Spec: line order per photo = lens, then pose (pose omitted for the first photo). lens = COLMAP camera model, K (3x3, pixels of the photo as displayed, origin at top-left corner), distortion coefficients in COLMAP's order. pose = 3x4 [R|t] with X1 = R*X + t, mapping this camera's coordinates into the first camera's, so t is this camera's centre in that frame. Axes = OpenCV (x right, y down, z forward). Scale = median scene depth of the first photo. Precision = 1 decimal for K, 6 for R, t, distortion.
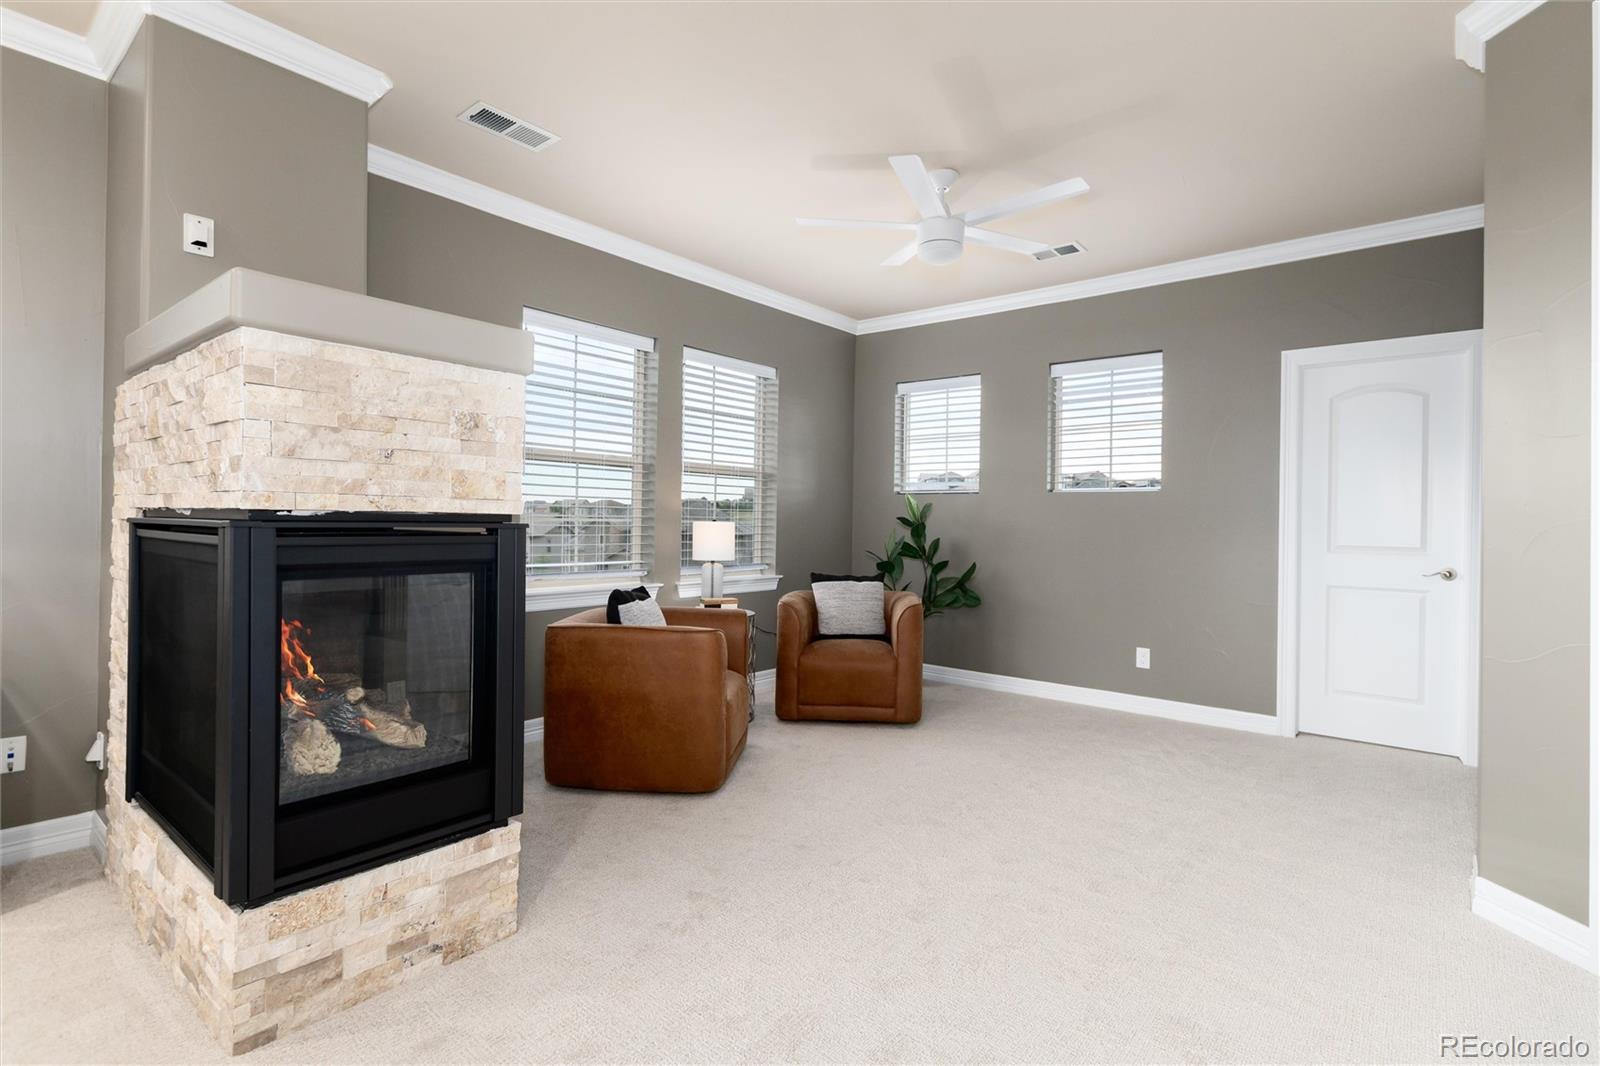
lens RADIAL K [[775.1, 0, 806.3], [0, 775.1, 523.8], [0, 0, 1]] dist [0.001102, -0.000009]
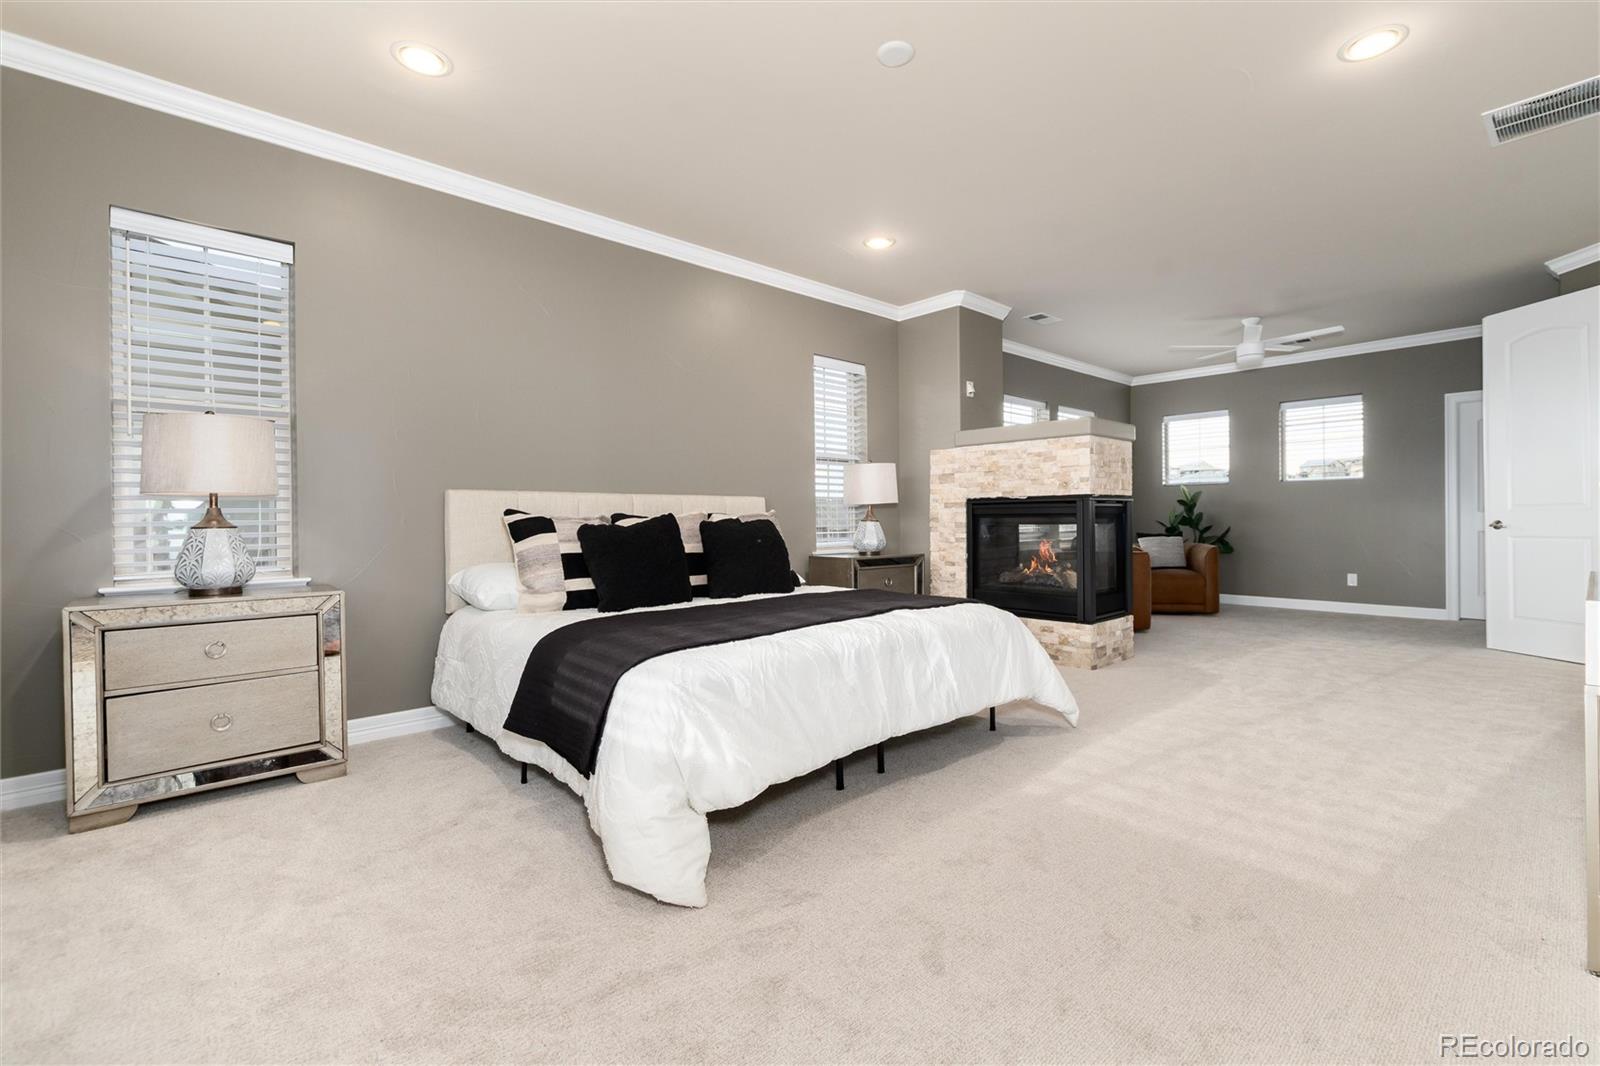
lens RADIAL K [[692.3, 0, 817.4], [0, 692.3, 521.5], [0, 0, 1]] dist [0.002272, 0.000095]
pose [[0.987942, -0.020935, -0.153405, -0.425332], [0.021483, 0.999767, 0.001919, 0.018478], [0.153329, -0.005191, 0.988162, -0.585786]]
